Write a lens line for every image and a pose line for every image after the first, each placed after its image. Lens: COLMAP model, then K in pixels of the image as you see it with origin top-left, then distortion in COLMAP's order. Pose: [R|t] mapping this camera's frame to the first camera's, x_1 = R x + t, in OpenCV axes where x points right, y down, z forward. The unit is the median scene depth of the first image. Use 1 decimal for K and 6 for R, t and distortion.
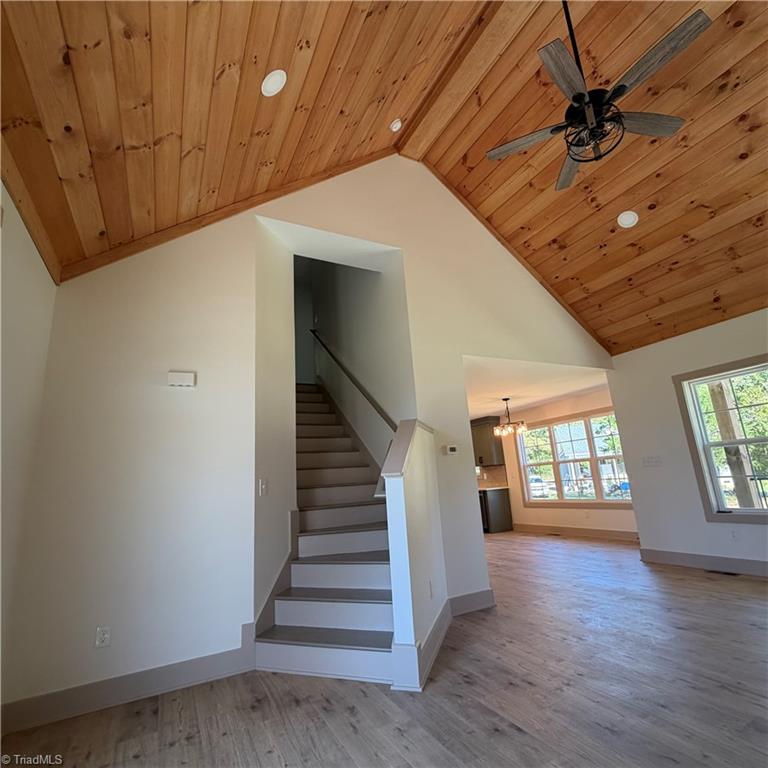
lens RADIAL K [[408.7, 0, 383.5], [0, 408.7, 385.4], [0, 0, 1]] dist [0.001739, 0.000290]
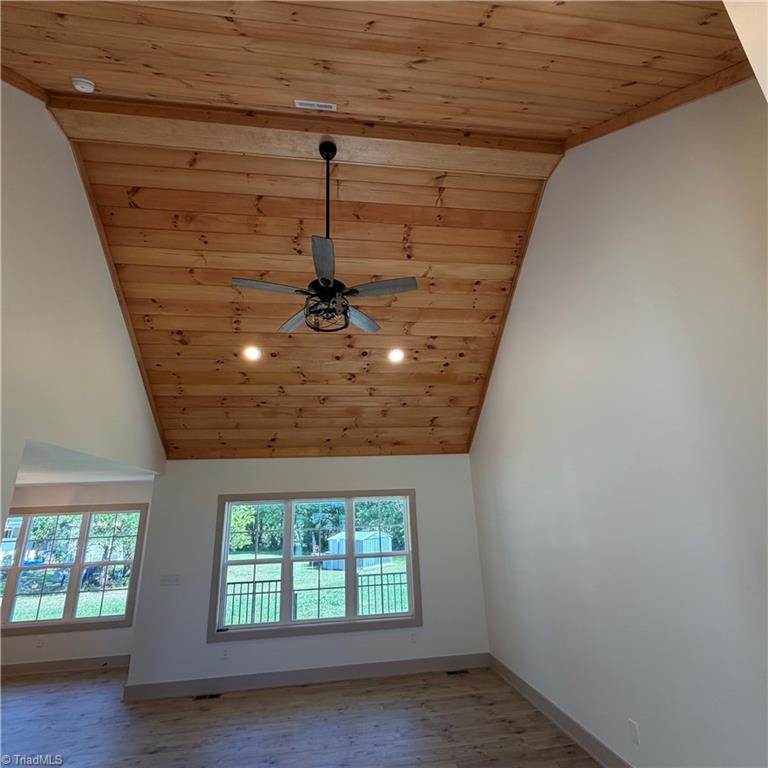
lens RADIAL K [[408.7, 0, 386.6], [0, 408.7, 388.5], [0, 0, 1]] dist [0.001739, 0.000290]
pose [[0.342827, 0.342772, 0.874630, -0.185191], [-0.202853, 0.936098, -0.287350, -0.067192], [-0.917235, -0.078910, 0.390452, 0.209676]]
